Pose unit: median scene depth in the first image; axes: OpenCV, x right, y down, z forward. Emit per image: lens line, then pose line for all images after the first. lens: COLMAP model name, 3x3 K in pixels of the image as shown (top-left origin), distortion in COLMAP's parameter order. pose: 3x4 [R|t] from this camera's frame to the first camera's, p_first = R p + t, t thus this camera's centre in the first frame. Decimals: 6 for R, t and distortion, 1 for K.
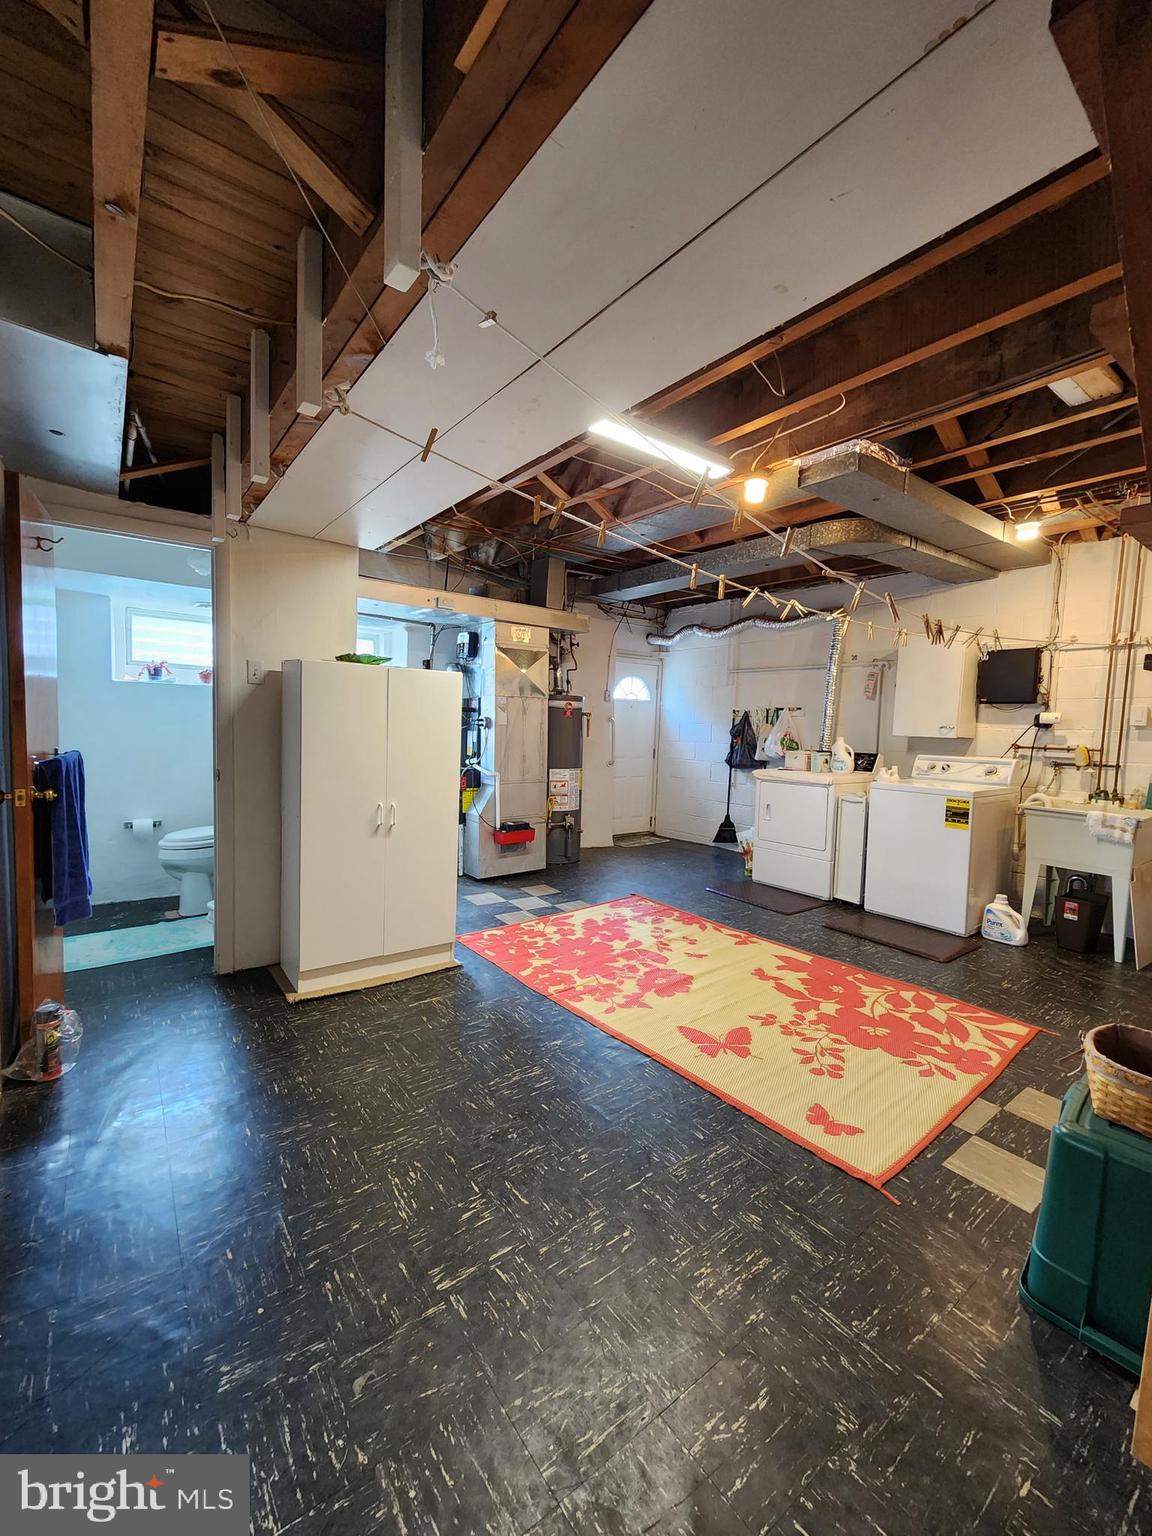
lens RADIAL K [[628.1, 0, 578.0], [0, 628.1, 769.5], [0, 0, 1]] dist [0.000009, 0.000014]
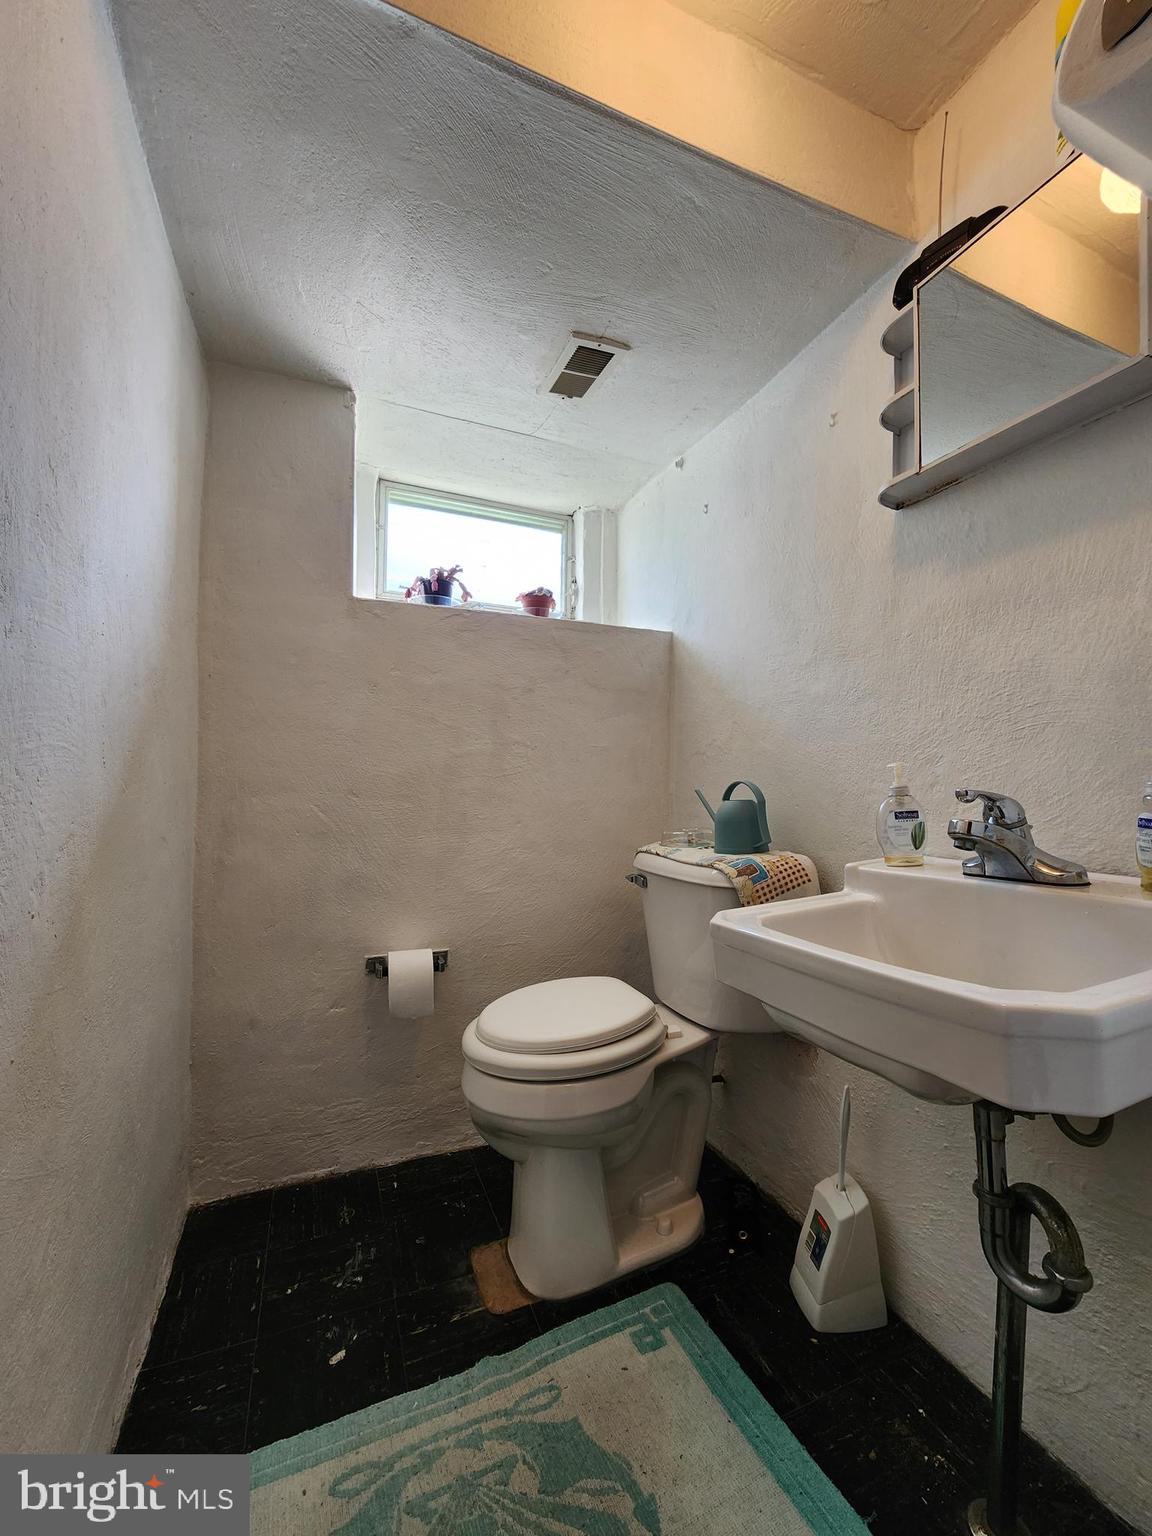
lens RADIAL K [[628.1, 0, 578.6], [0, 628.1, 769.0], [0, 0, 1]] dist [0.000009, 0.000014]
pose [[0.965578, -0.021356, -0.259236, -0.498720], [0.000380, 0.996739, -0.080697, 0.001031], [0.260114, 0.077821, 0.962437, 0.659061]]
